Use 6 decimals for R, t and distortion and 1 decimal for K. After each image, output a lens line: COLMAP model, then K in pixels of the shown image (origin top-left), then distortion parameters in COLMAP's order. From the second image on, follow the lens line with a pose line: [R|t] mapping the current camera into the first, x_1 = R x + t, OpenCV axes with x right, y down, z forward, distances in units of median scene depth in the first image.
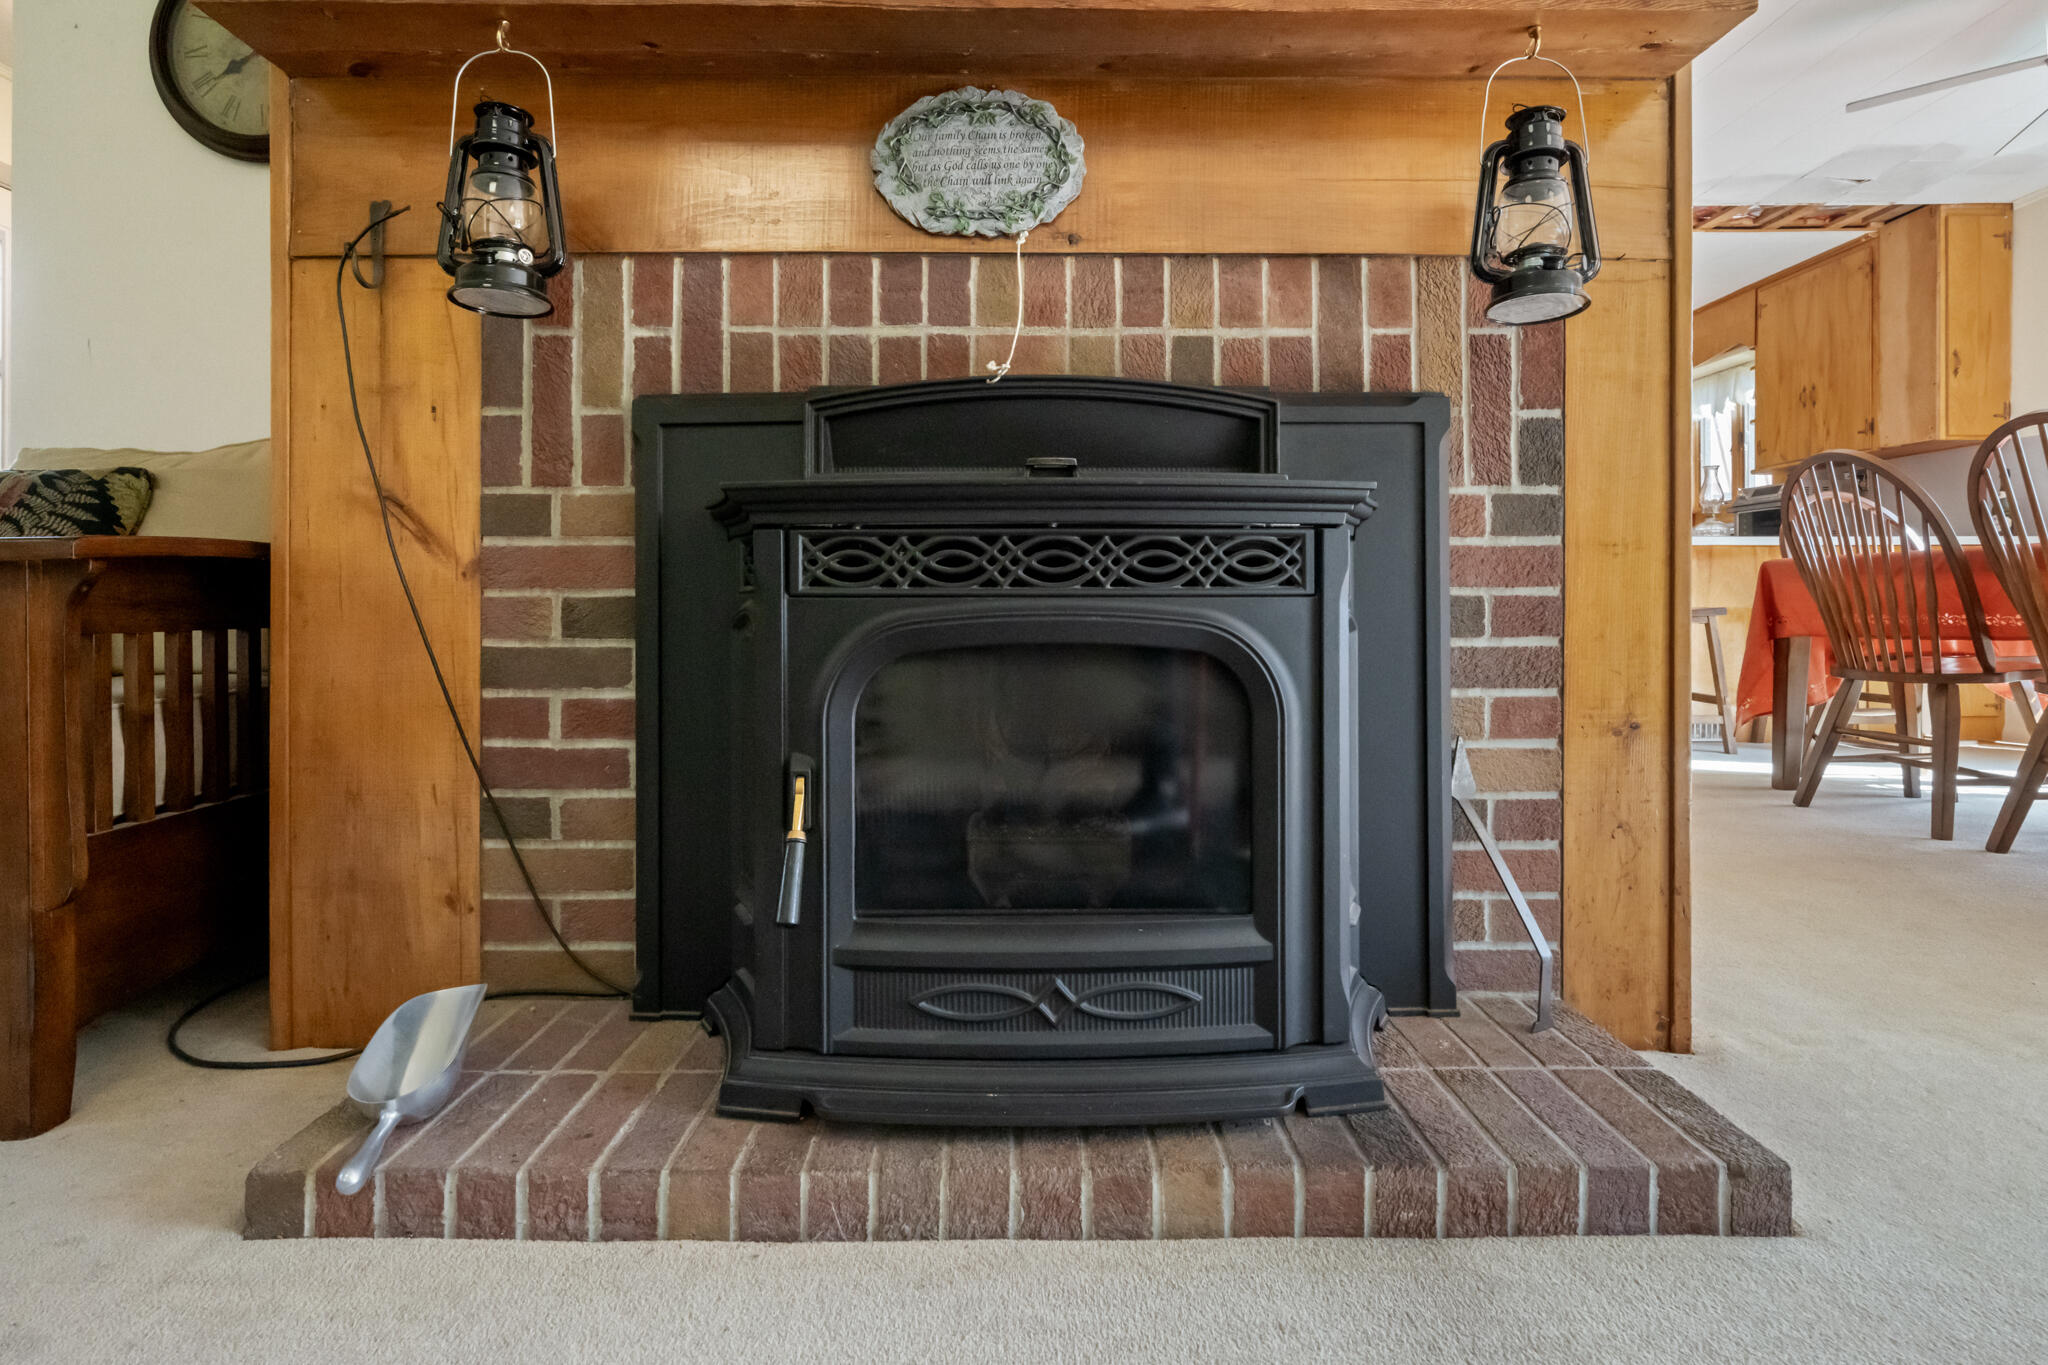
lens RADIAL K [[1021.4, 0, 1027.3], [0, 1021.4, 607.5], [0, 0, 1]] dist [-0.002811, 0.001653]
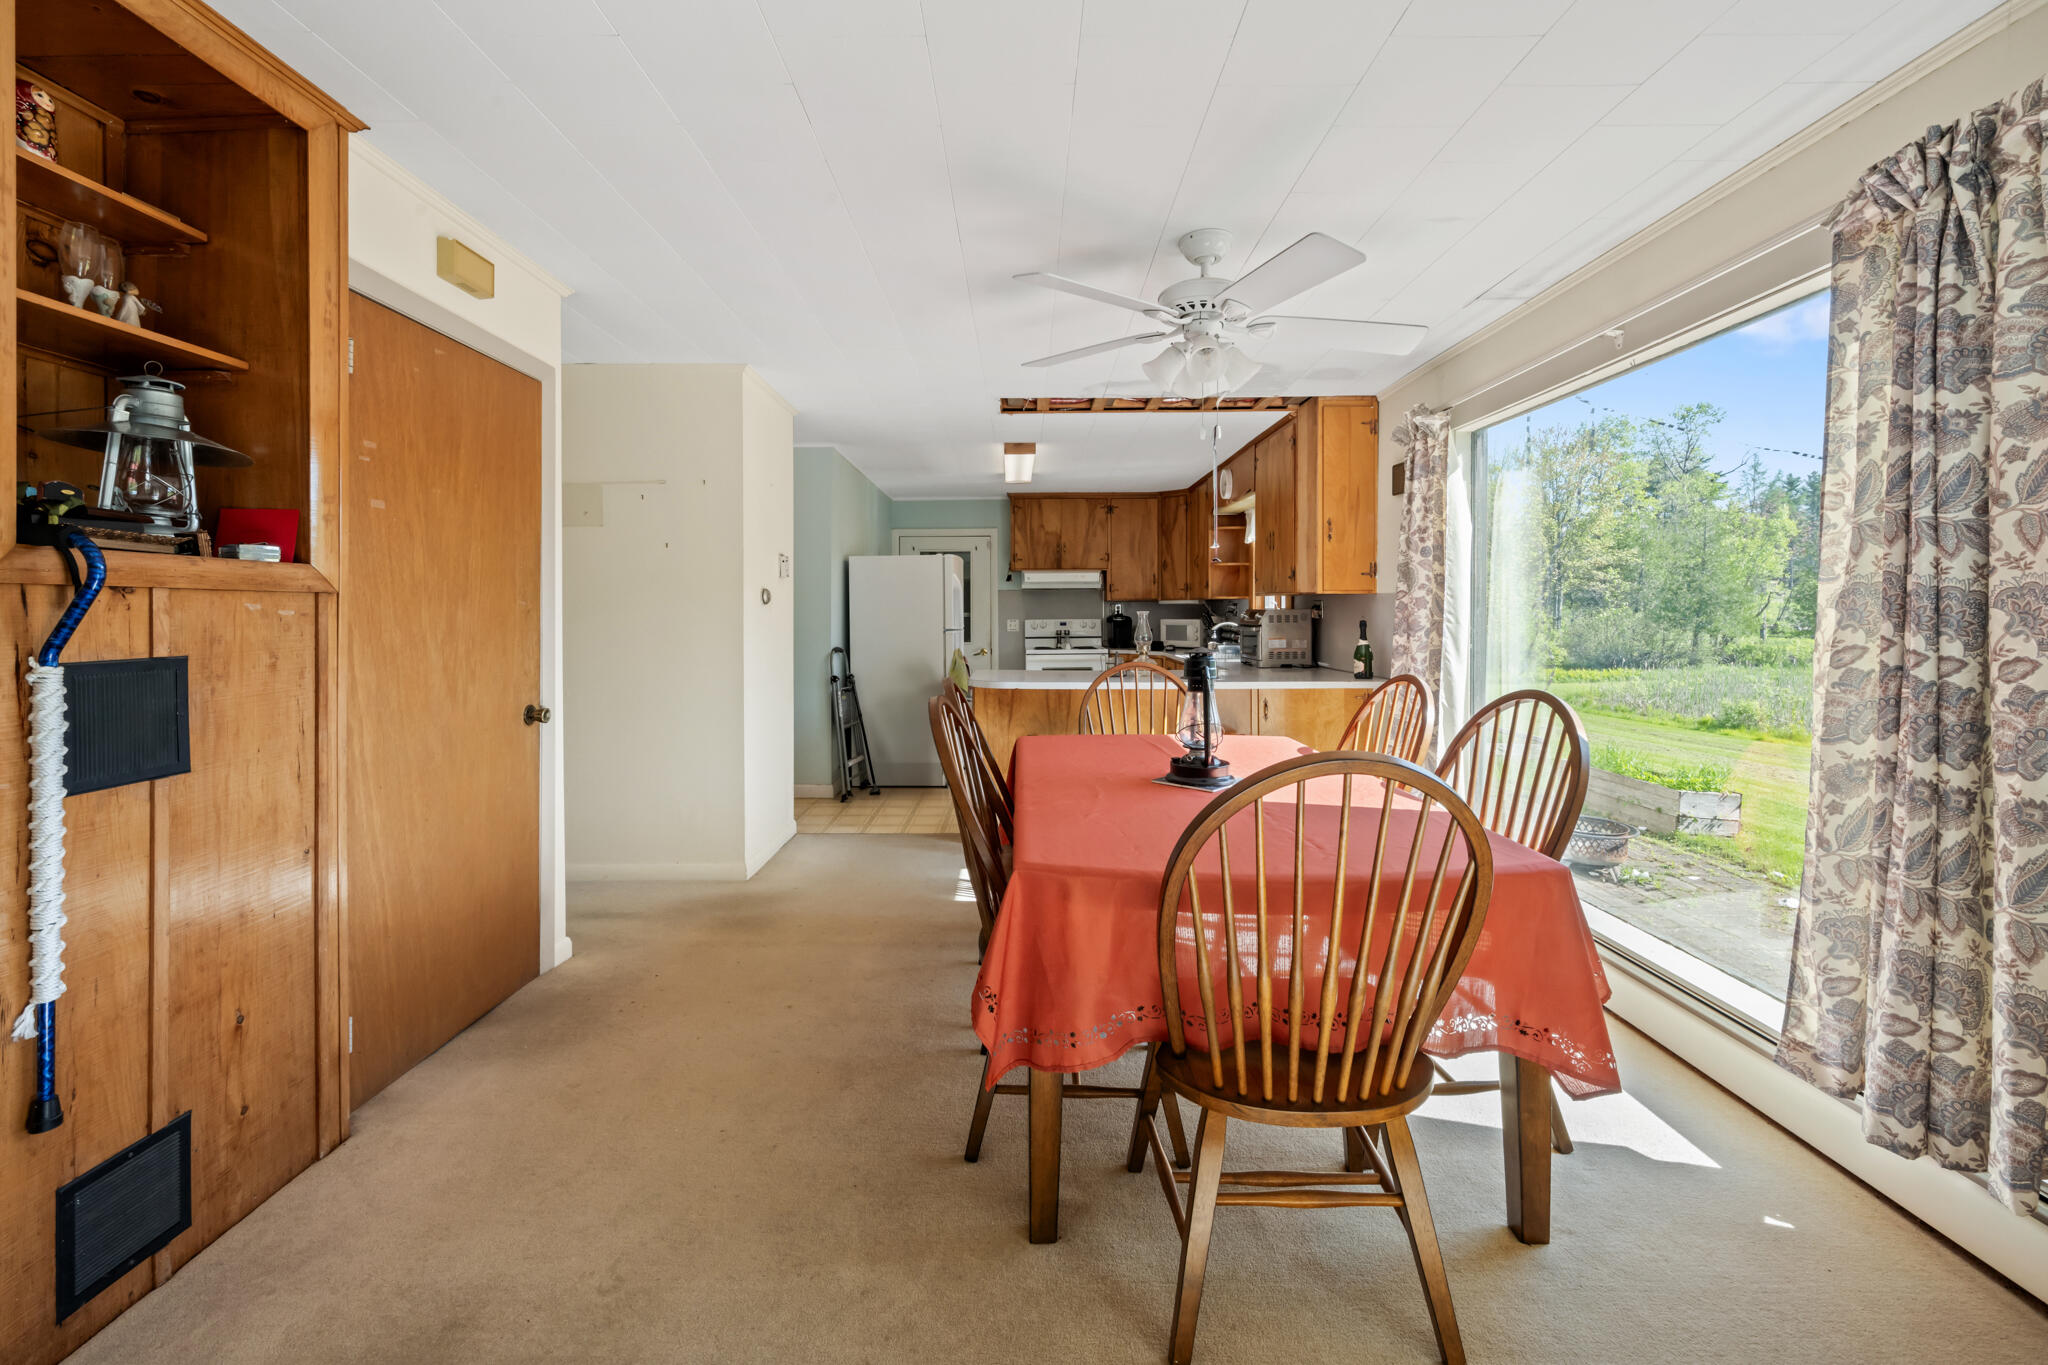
lens RADIAL K [[826.7, 0, 1018.2], [0, 826.7, 613.1], [0, 0, 1]] dist [0.001851, -0.001482]
pose [[0.999959, 0.000076, 0.009088, 1.796553], [-0.000067, 0.999999, -0.001012, -0.472511], [-0.009088, 0.001011, 0.999958, 0.117200]]
